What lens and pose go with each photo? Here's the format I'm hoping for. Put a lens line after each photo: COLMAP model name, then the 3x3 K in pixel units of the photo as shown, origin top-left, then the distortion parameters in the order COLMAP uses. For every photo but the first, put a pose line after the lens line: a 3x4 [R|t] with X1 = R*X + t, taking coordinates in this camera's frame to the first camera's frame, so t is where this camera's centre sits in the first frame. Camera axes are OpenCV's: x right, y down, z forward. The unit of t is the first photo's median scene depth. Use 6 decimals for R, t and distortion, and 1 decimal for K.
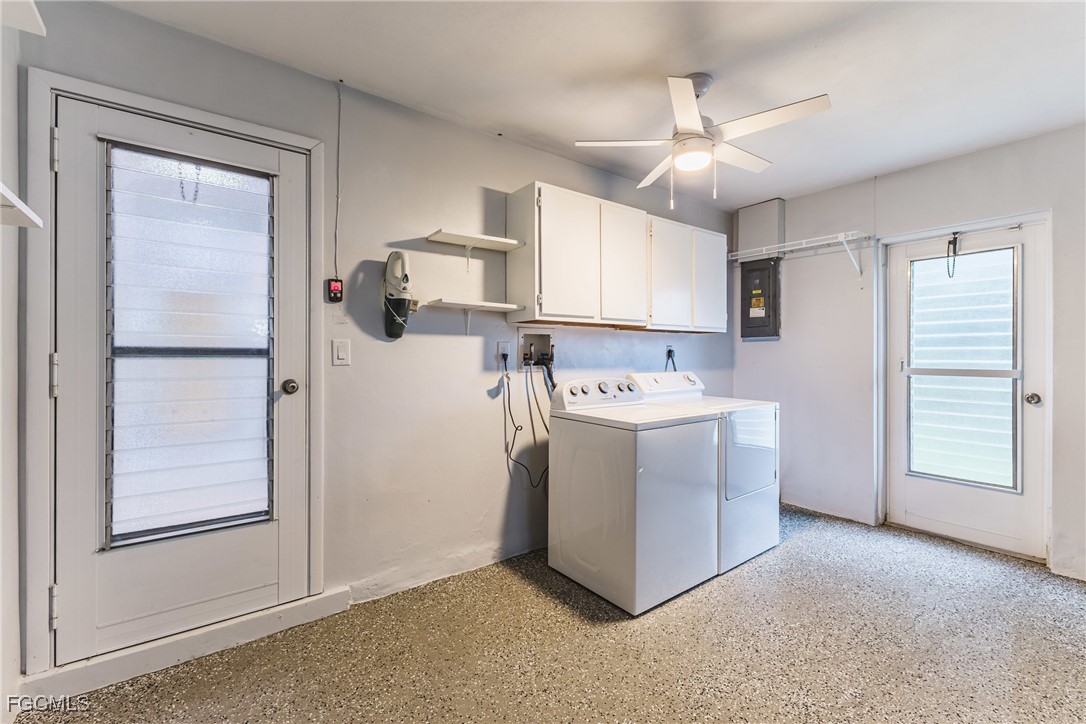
lens RADIAL K [[466.1, 0, 544.2], [0, 466.1, 360.8], [0, 0, 1]] dist [0.009798, -0.000769]
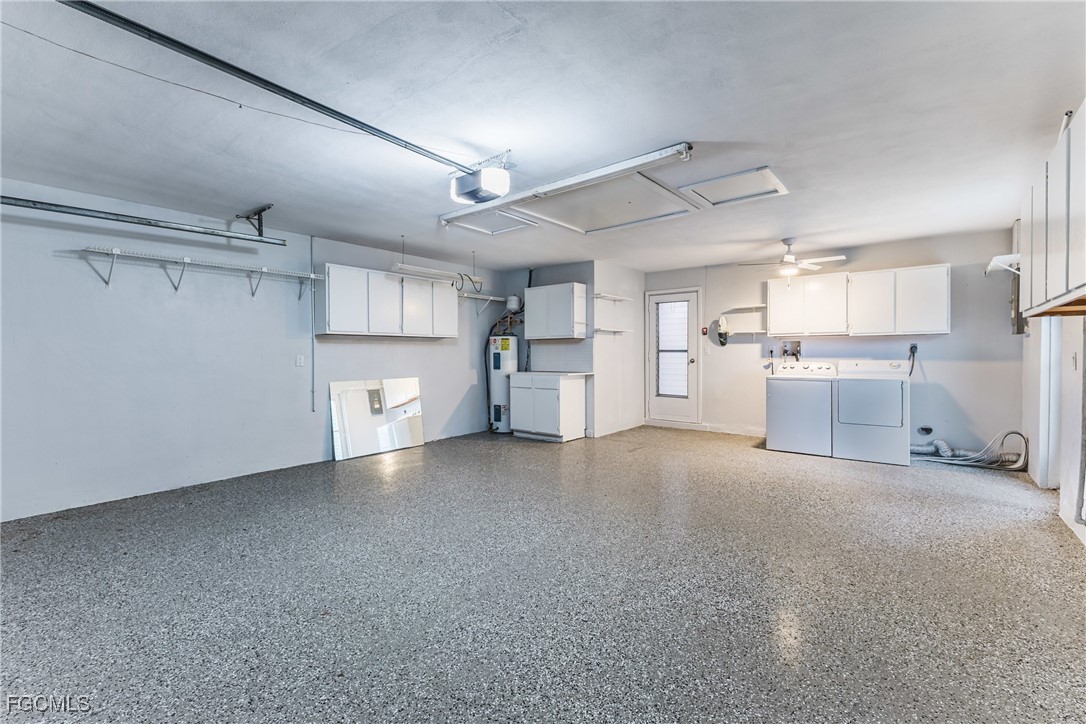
lens RADIAL K [[466.1, 0, 544.2], [0, 466.1, 360.8], [0, 0, 1]] dist [0.009798, -0.000769]
pose [[0.233828, 0.021278, -0.972045, 2.336466], [0.000493, 0.999758, 0.022004, -0.018869], [0.972278, -0.005624, 0.233761, -0.796299]]
